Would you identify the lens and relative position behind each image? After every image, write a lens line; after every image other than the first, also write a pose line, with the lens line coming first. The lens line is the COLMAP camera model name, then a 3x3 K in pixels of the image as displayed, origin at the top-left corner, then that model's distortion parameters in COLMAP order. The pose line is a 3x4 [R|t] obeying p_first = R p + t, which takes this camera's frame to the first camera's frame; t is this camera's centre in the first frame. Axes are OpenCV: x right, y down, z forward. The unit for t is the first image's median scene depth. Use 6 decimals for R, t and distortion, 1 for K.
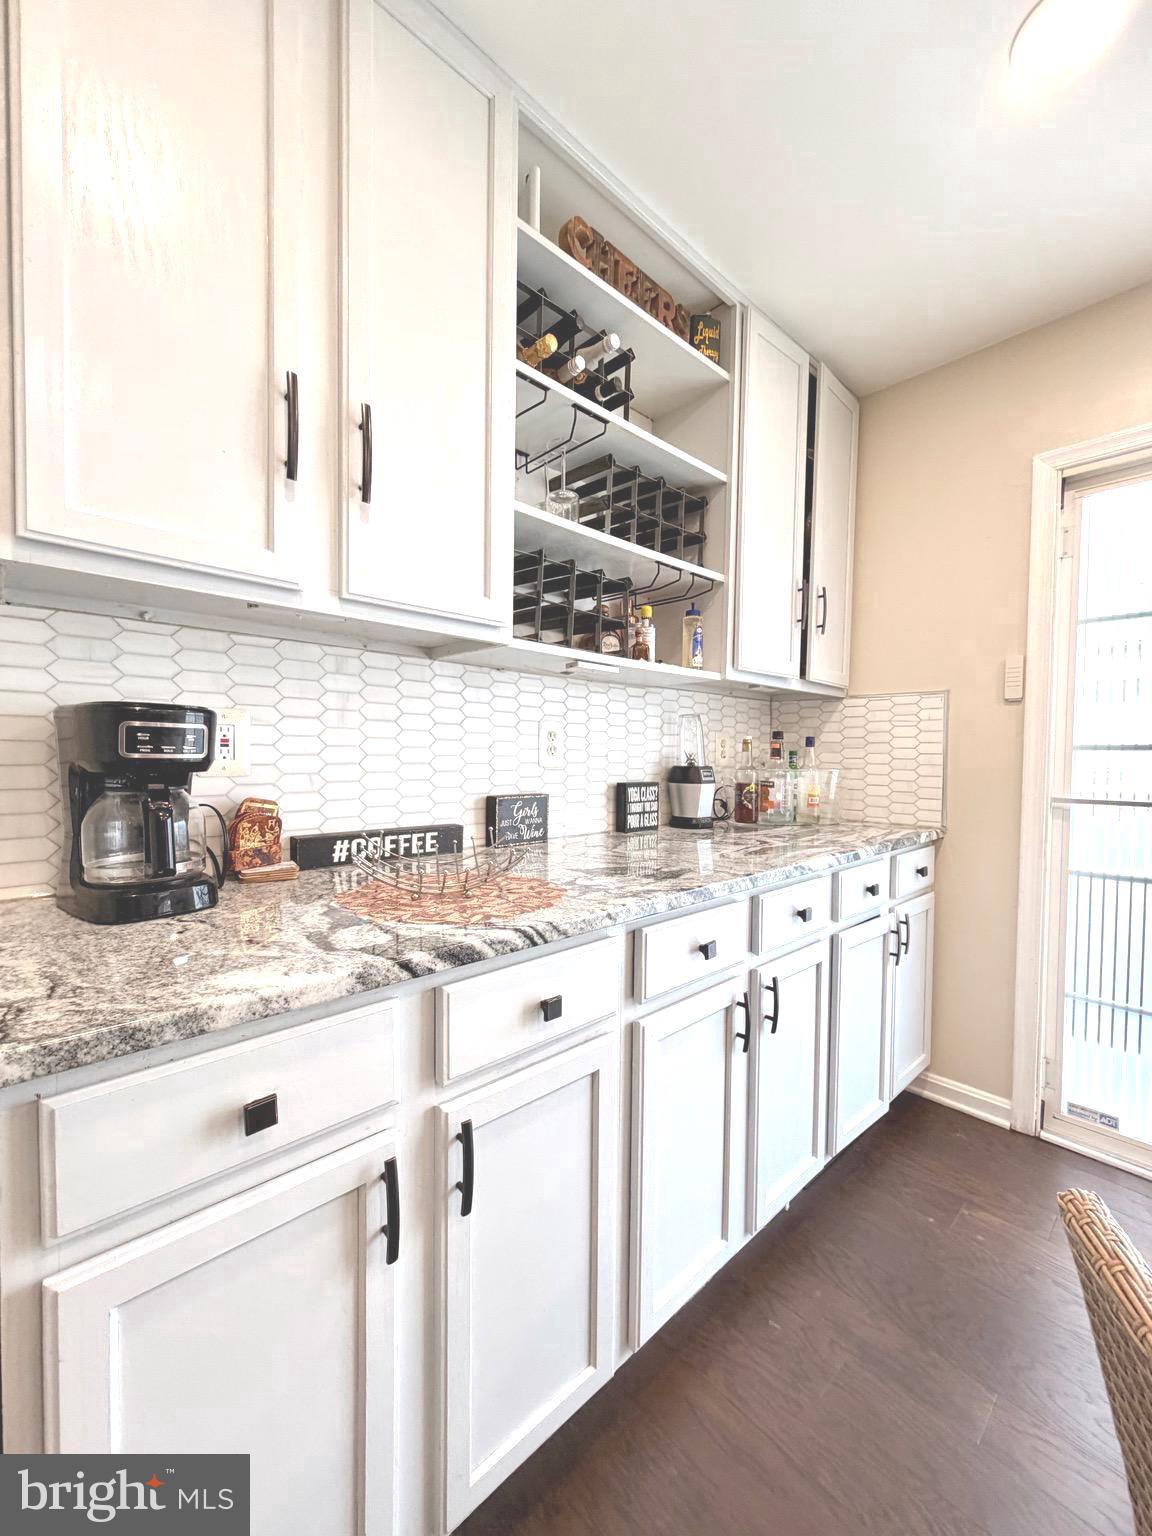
lens RADIAL K [[605.8, 0, 571.2], [0, 605.8, 772.7], [0, 0, 1]] dist [-0.000401, 0.000007]
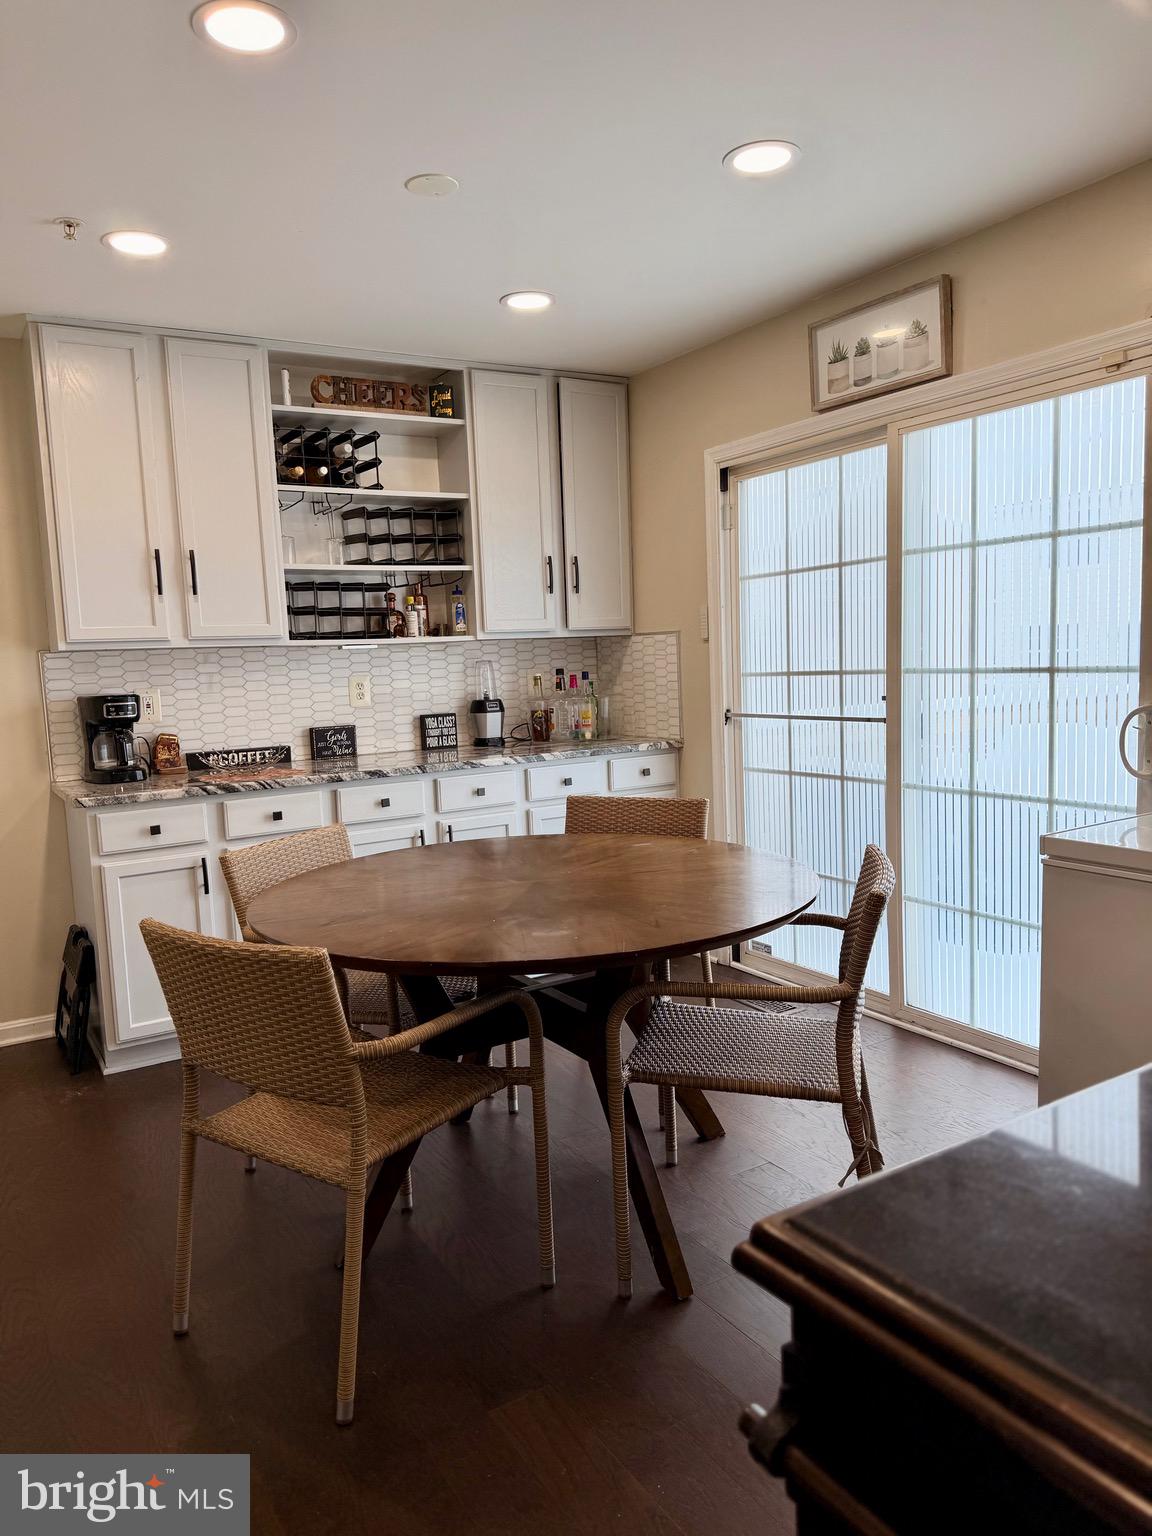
lens RADIAL K [[1056.0, 0, 576.0], [0, 1056.0, 768.0], [0, 0, 1]] dist [0.171223, -0.364670]
pose [[0.978533, -0.030332, -0.203846, 1.332972], [0.046445, 0.996121, 0.074733, -0.040279], [0.200788, -0.082597, 0.976146, -1.918604]]
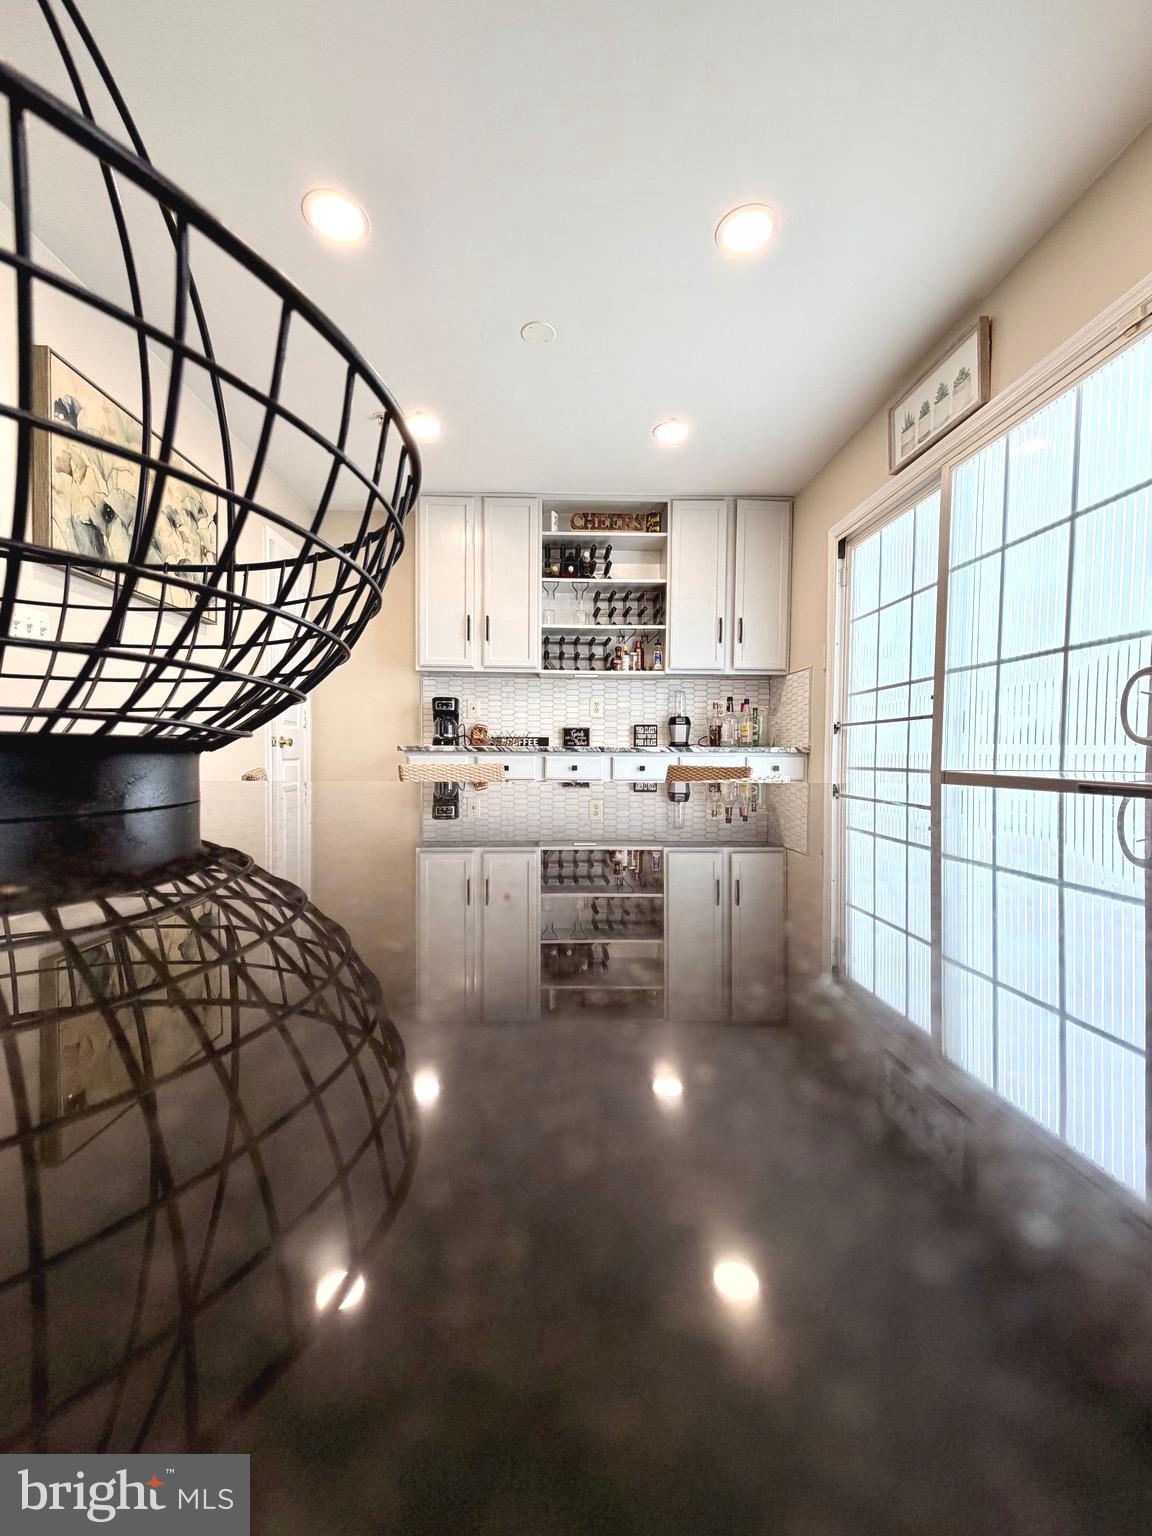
lens RADIAL K [[610.7, 0, 572.6], [0, 610.7, 771.0], [0, 0, 1]] dist [0.000250, 0.000072]
pose [[0.755984, 0.015946, -0.654396, 1.939757], [-0.017849, 0.999834, 0.003743, 0.256026], [0.654347, 0.008851, 0.756143, -1.154319]]
